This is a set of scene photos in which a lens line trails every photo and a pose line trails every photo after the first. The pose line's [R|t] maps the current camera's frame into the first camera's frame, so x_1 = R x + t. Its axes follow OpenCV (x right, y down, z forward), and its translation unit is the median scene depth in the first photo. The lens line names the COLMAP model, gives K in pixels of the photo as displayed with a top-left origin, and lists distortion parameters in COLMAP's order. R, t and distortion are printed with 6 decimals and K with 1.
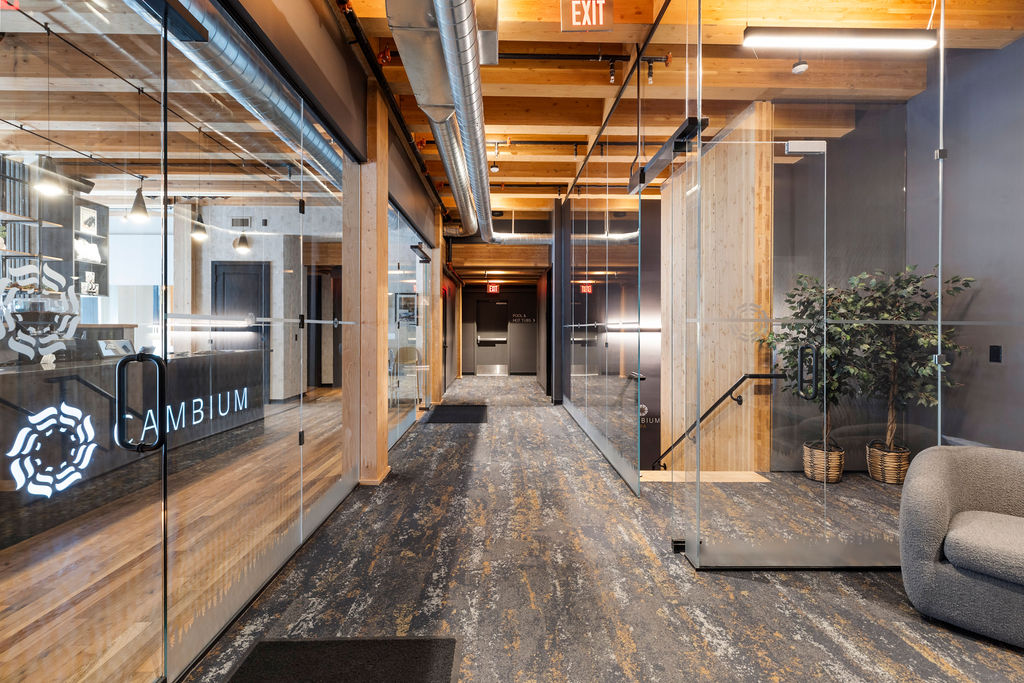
lens RADIAL K [[461.2, 0, 508.4], [0, 461.2, 336.5], [0, 0, 1]] dist [0.009034, -0.000194]
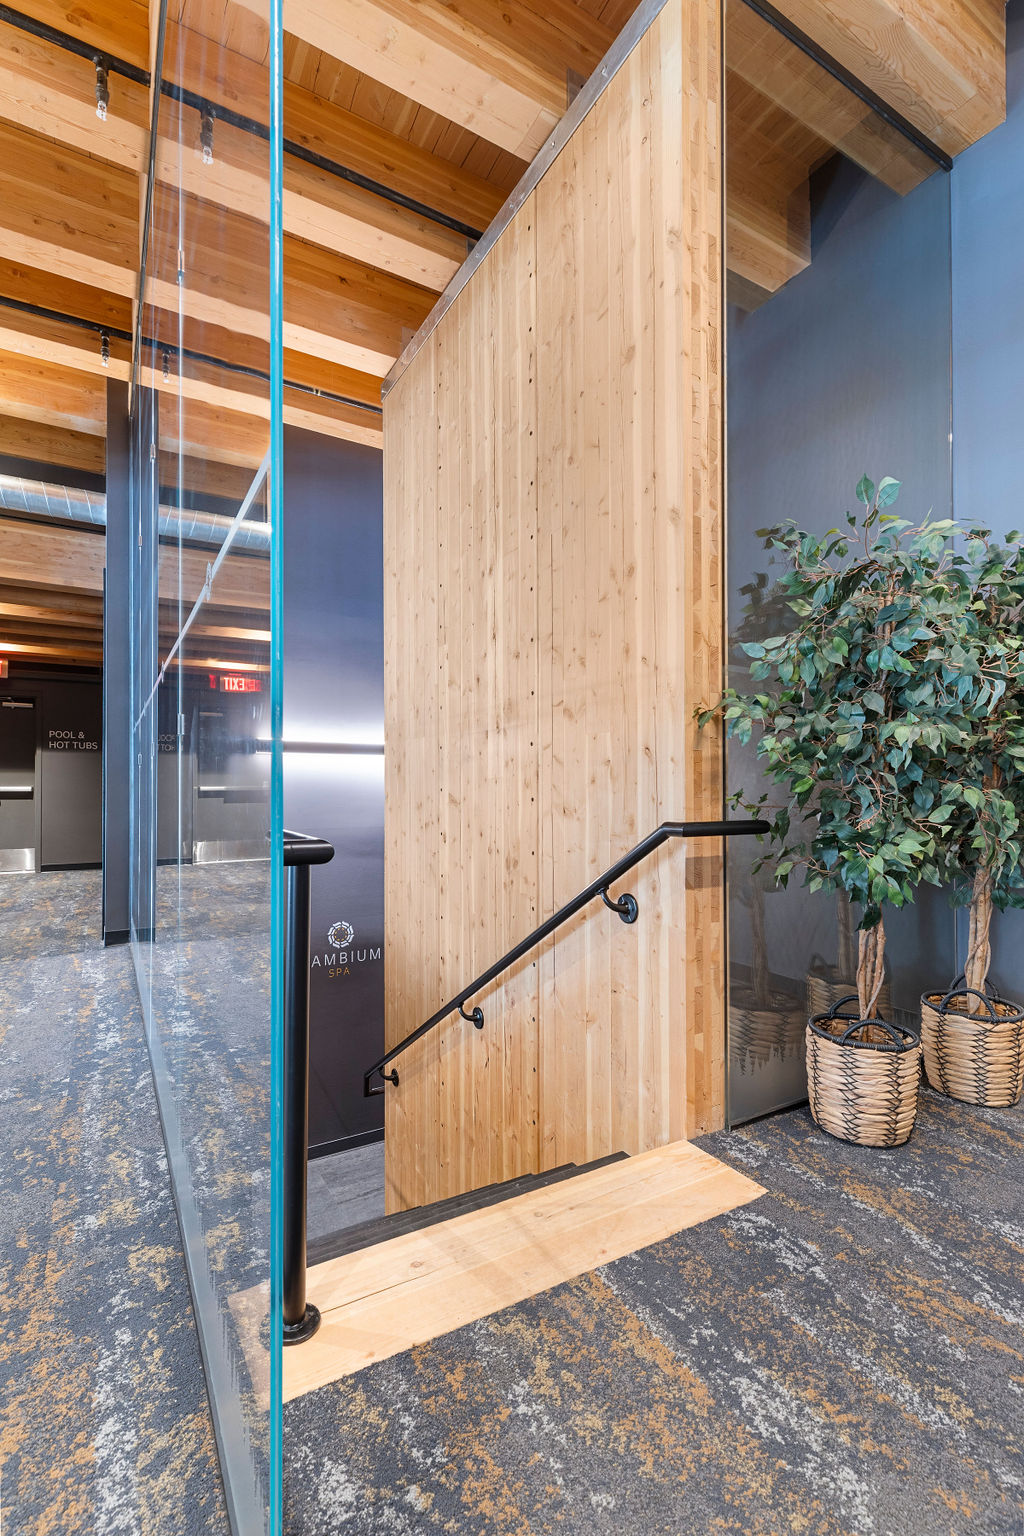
lens RADIAL K [[691.8, 0, 513.3], [0, 691.8, 777.8], [0, 0, 1]] dist [0.009034, -0.000194]
pose [[0.869926, 0.005899, 0.493146, 0.201422], [0.010780, 0.999462, -0.030973, 0.064009], [-0.493064, 0.032261, 0.869395, 0.650867]]
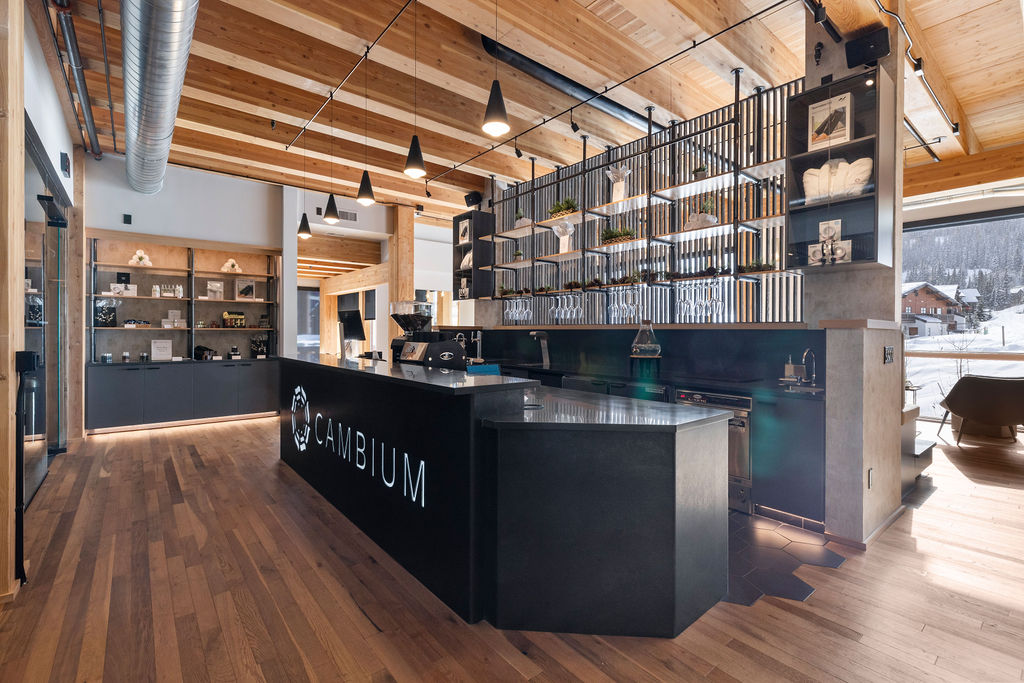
lens RADIAL K [[461.2, 0, 510.4], [0, 461.2, 330.4], [0, 0, 1]] dist [0.009034, -0.000194]
pose [[-0.787978, -0.006437, -0.615670, -0.454990], [-0.015097, 0.999847, 0.008869, -0.024642], [0.615518, 0.016284, -0.787954, 1.766237]]
